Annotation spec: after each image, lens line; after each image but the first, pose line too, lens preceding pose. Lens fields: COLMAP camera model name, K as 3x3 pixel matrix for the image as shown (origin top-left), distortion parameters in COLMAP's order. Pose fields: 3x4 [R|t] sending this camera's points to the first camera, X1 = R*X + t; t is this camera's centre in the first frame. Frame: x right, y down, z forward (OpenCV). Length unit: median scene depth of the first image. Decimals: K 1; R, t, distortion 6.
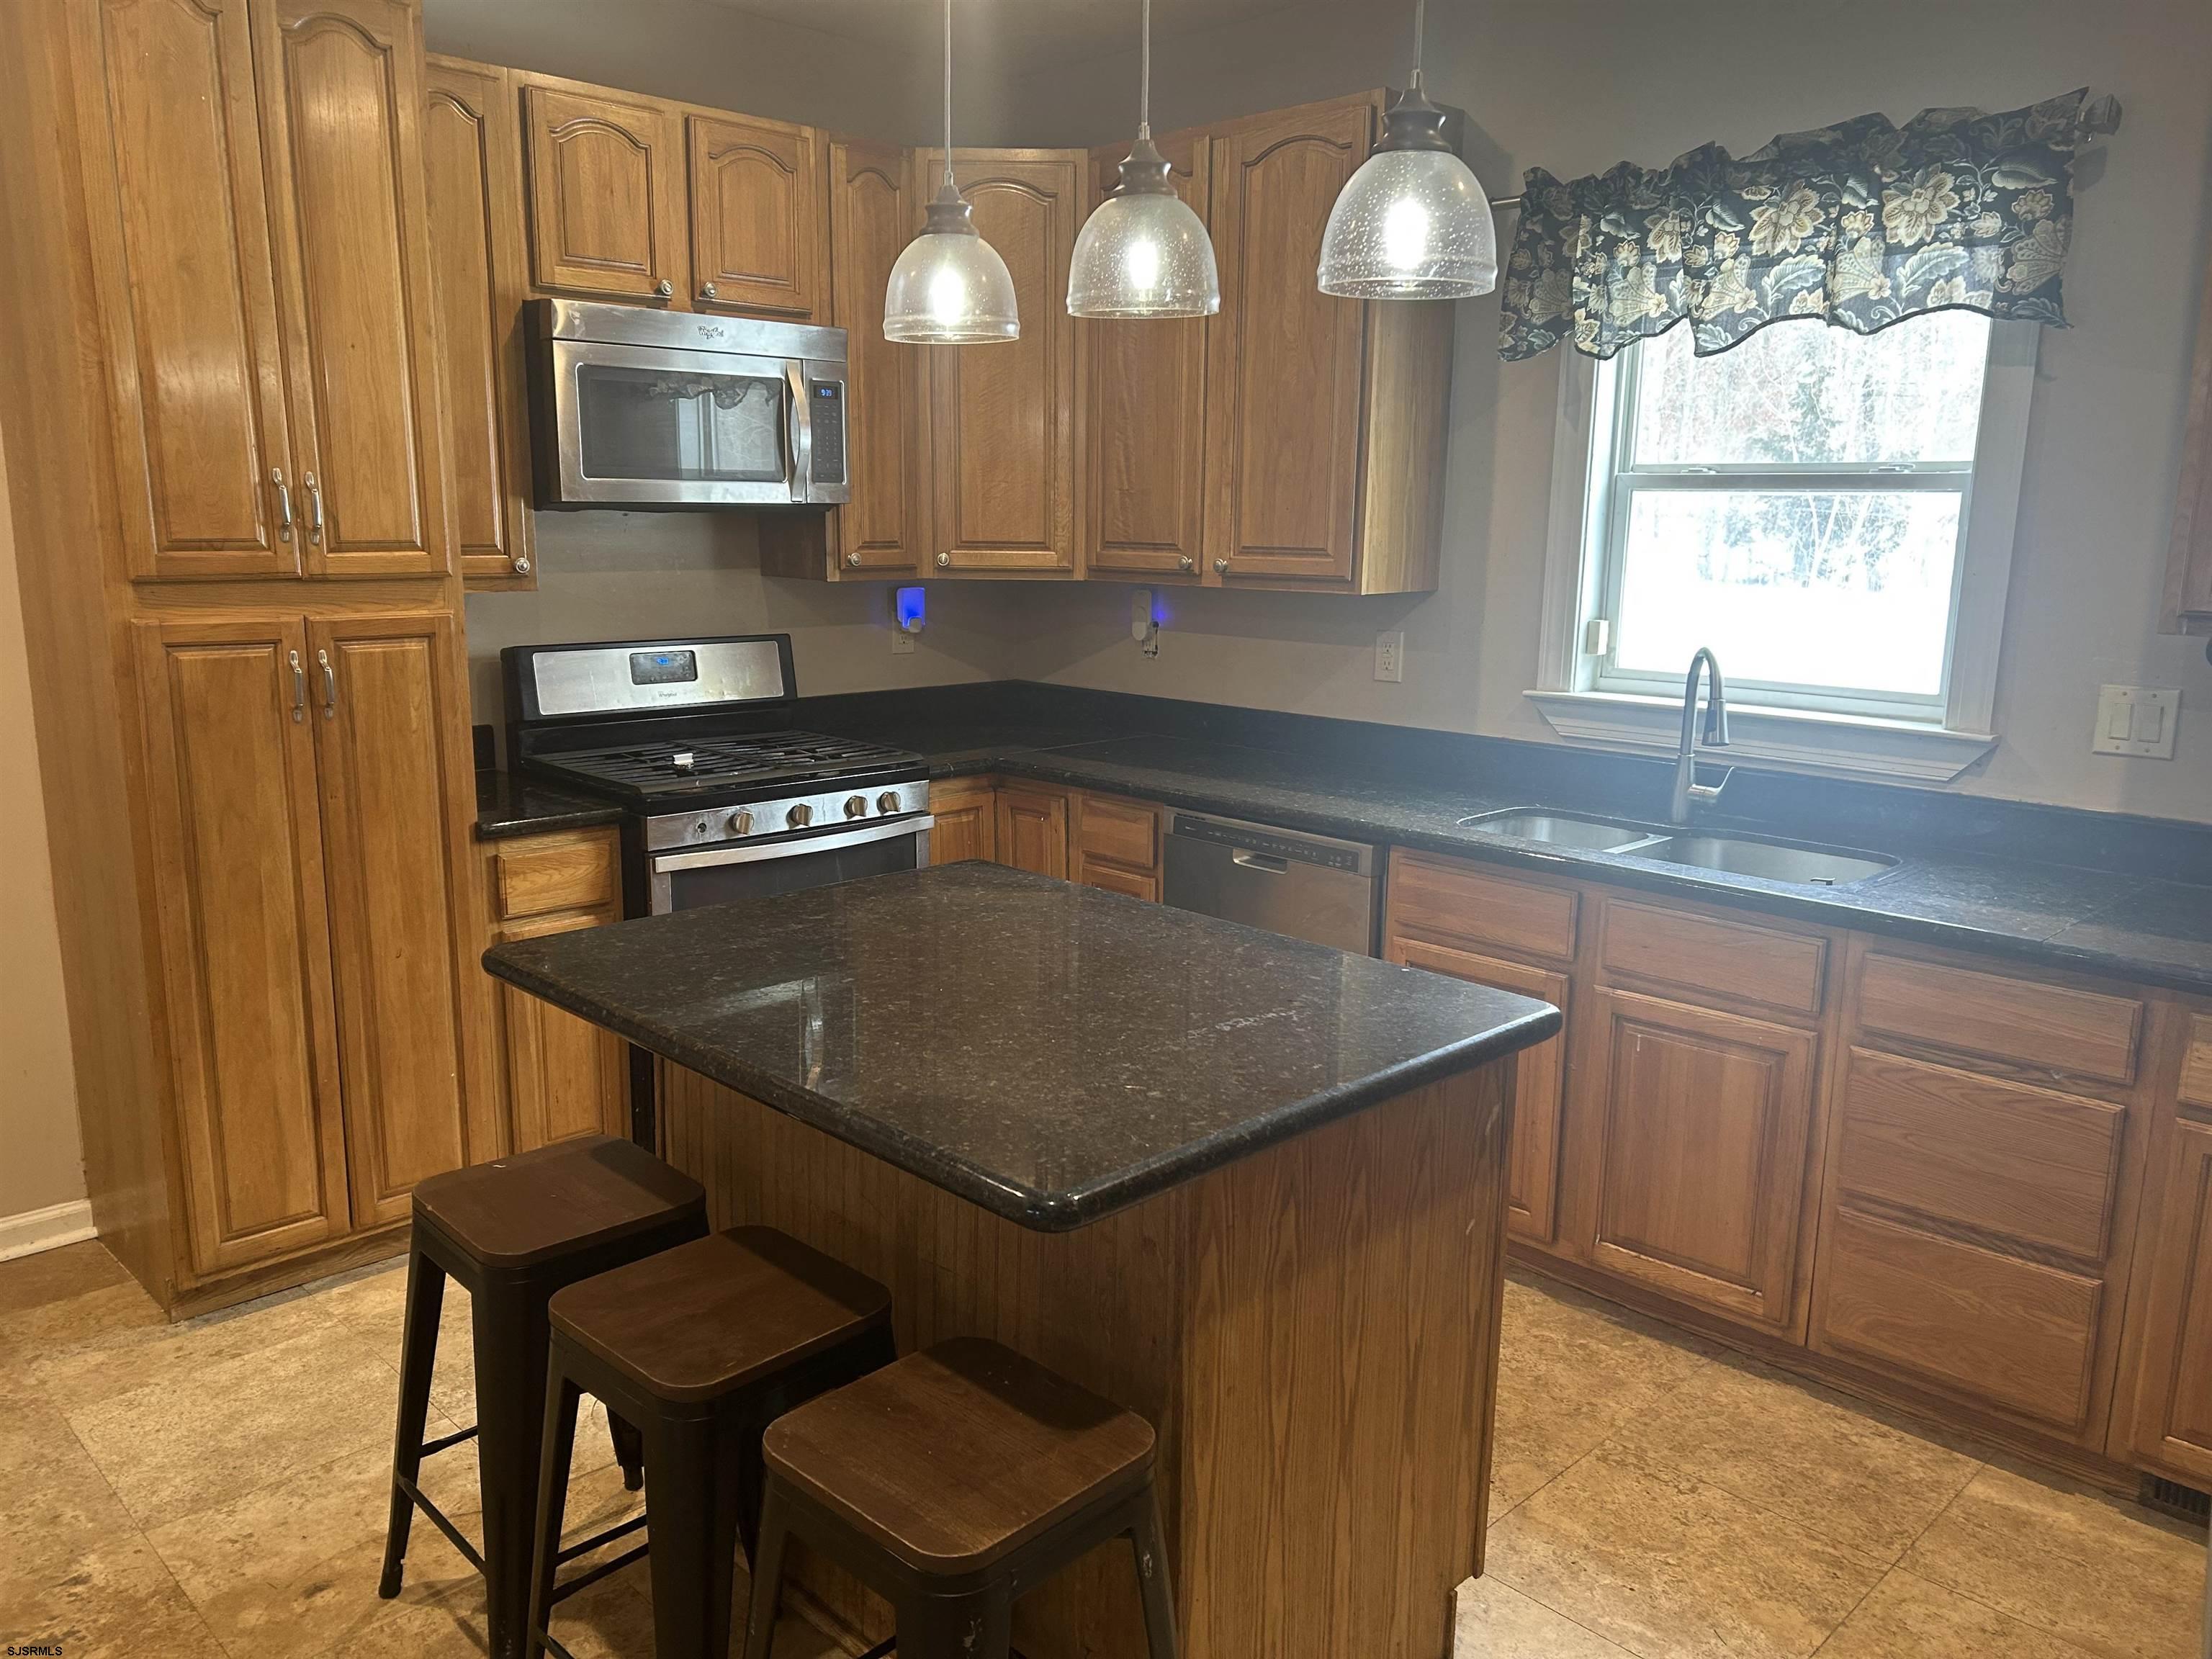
lens RADIAL K [[1644.0, 0, 1105.8], [0, 1644.0, 828.3], [0, 0, 1]] dist [0.051944, -0.068314]
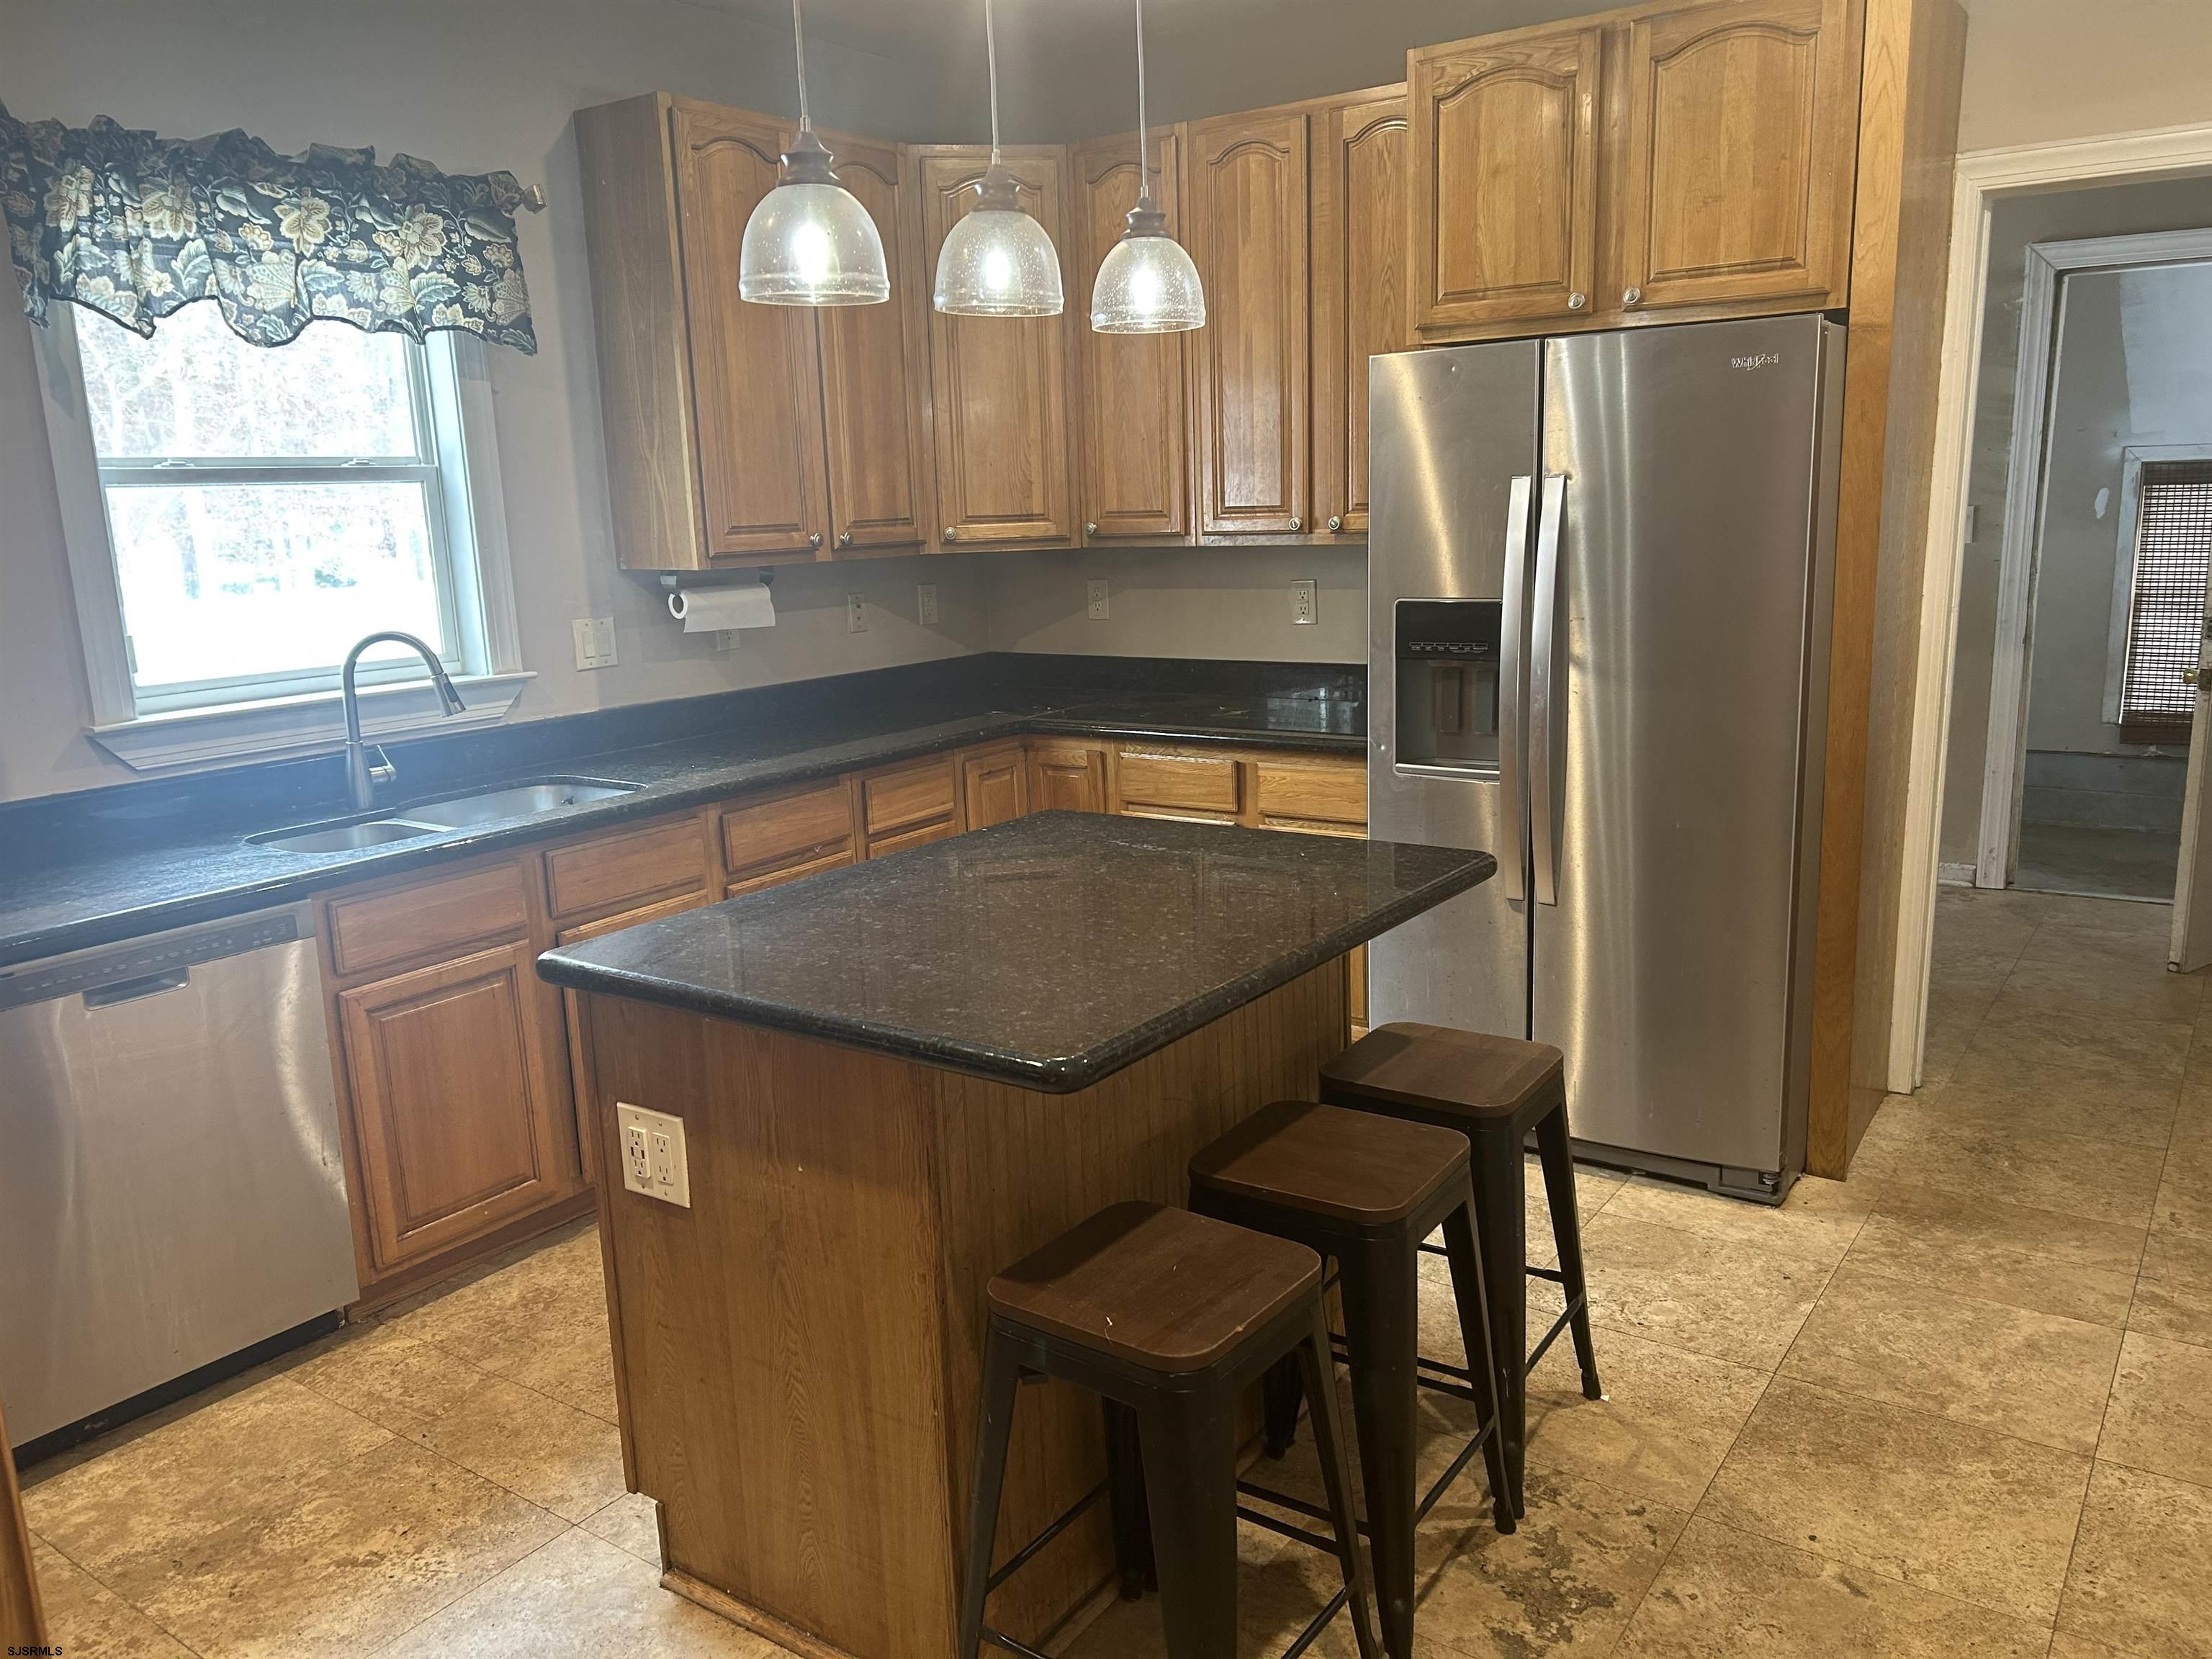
lens RADIAL K [[1644.0, 0, 1115.3], [0, 1644.0, 831.8], [0, 0, 1]] dist [0.051944, -0.068314]
pose [[-0.200300, -0.209146, 0.957151, -0.820724], [0.217419, 0.943101, 0.251574, -0.165893], [-0.955306, 0.258493, -0.143431, 0.803460]]
